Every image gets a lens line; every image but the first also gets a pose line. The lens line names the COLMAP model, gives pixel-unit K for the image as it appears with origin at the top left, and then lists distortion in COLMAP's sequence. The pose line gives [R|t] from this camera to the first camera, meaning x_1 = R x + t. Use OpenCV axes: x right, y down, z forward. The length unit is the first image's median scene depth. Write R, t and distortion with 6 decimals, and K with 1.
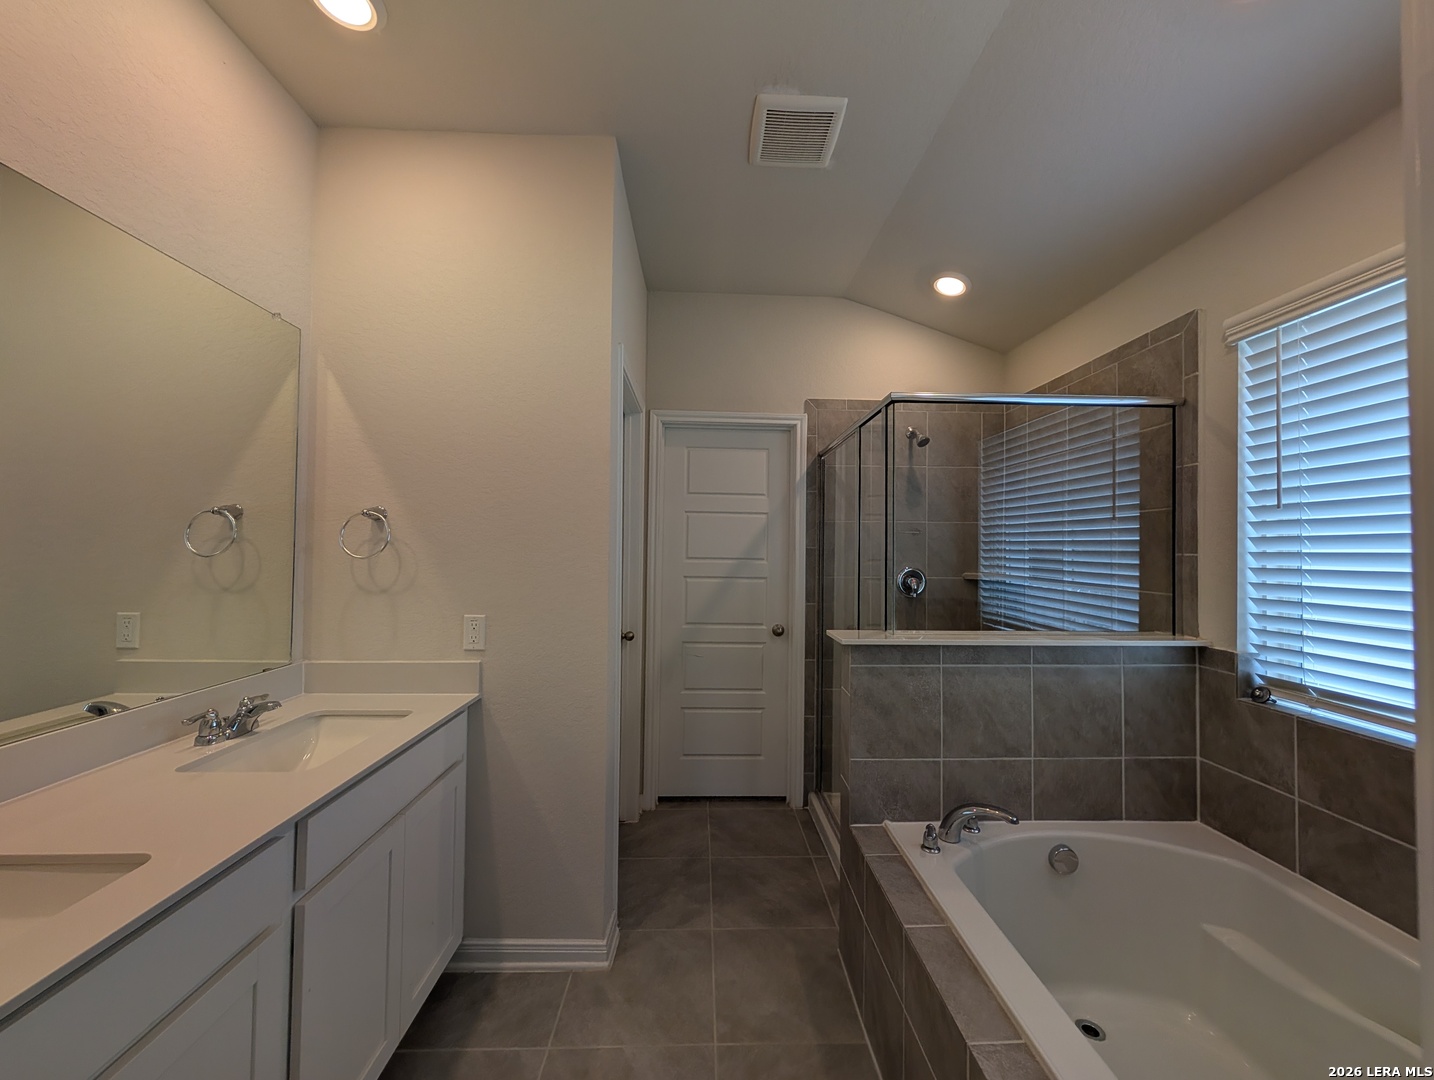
lens RADIAL K [[536.5, 0, 727.9], [0, 536.5, 545.3], [0, 0, 1]] dist [-0.003575, 0.000346]
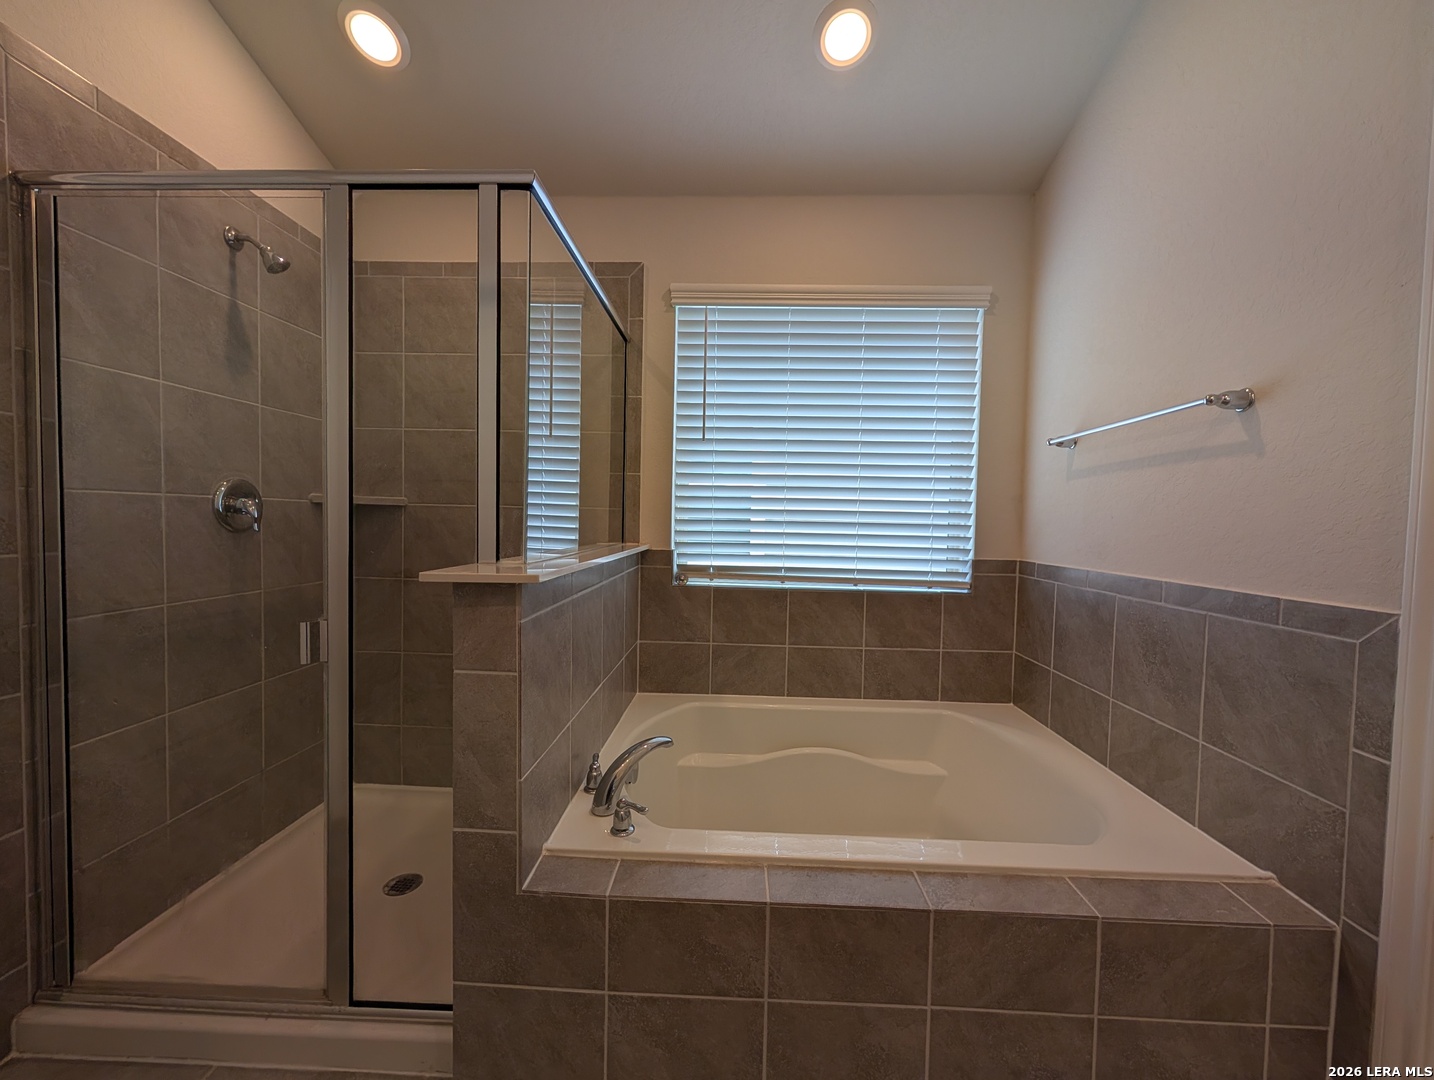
lens RADIAL K [[536.5, 0, 722.4], [0, 536.5, 543.6], [0, 0, 1]] dist [-0.003575, 0.000346]
pose [[0.089908, -0.054377, 0.994465, -0.320046], [-0.032071, 0.997832, 0.057461, 0.103126], [-0.995434, -0.037060, 0.087969, 0.742362]]
